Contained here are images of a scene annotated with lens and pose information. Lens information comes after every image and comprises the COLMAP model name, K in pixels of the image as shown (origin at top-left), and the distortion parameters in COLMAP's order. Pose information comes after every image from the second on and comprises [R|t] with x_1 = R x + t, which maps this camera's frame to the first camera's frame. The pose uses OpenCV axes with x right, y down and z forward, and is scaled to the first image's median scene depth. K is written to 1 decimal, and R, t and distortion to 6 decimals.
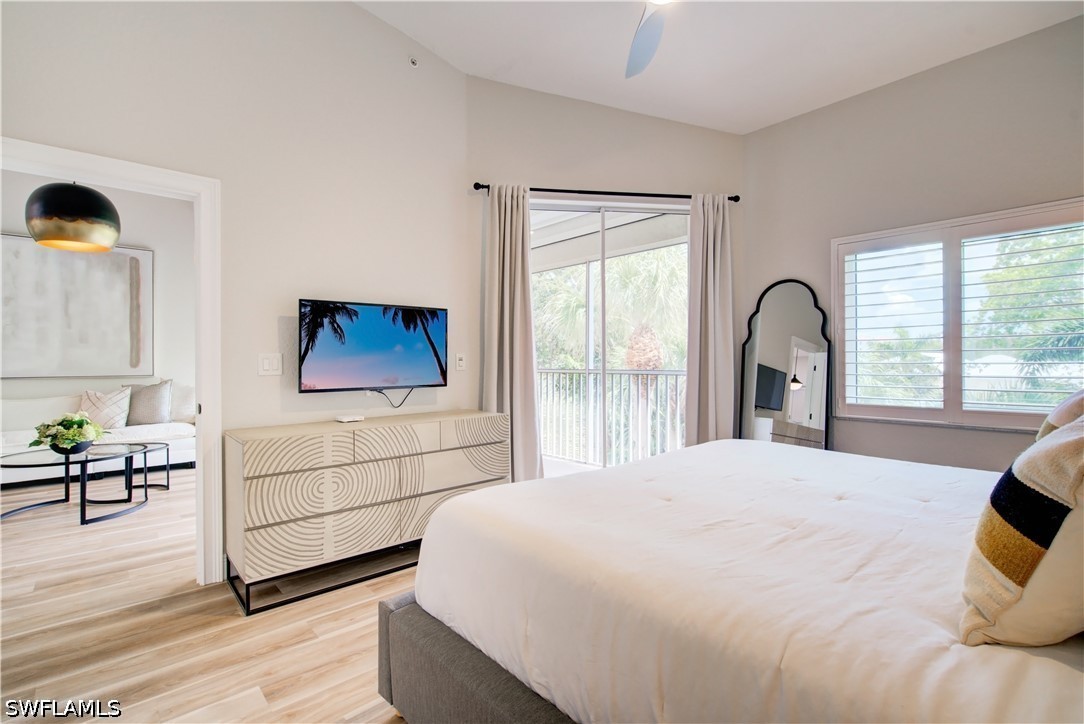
lens RADIAL K [[507.0, 0, 548.5], [0, 507.0, 360.4], [0, 0, 1]] dist [0.000914, -0.001979]
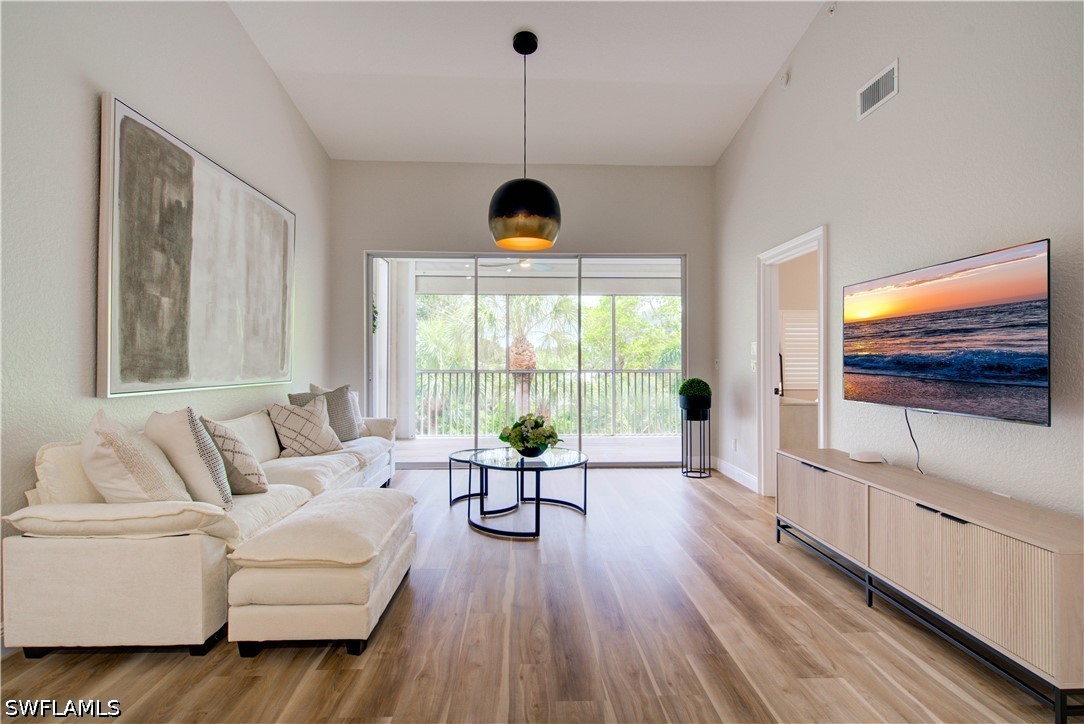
lens RADIAL K [[507.0, 0, 543.2], [0, 507.0, 357.0], [0, 0, 1]] dist [0.000914, -0.001979]
pose [[0.634708, 0.013405, 0.772636, -1.222171], [-0.001129, 0.999865, -0.016420, 0.006731], [-0.772752, 0.009550, 0.634637, 0.263283]]
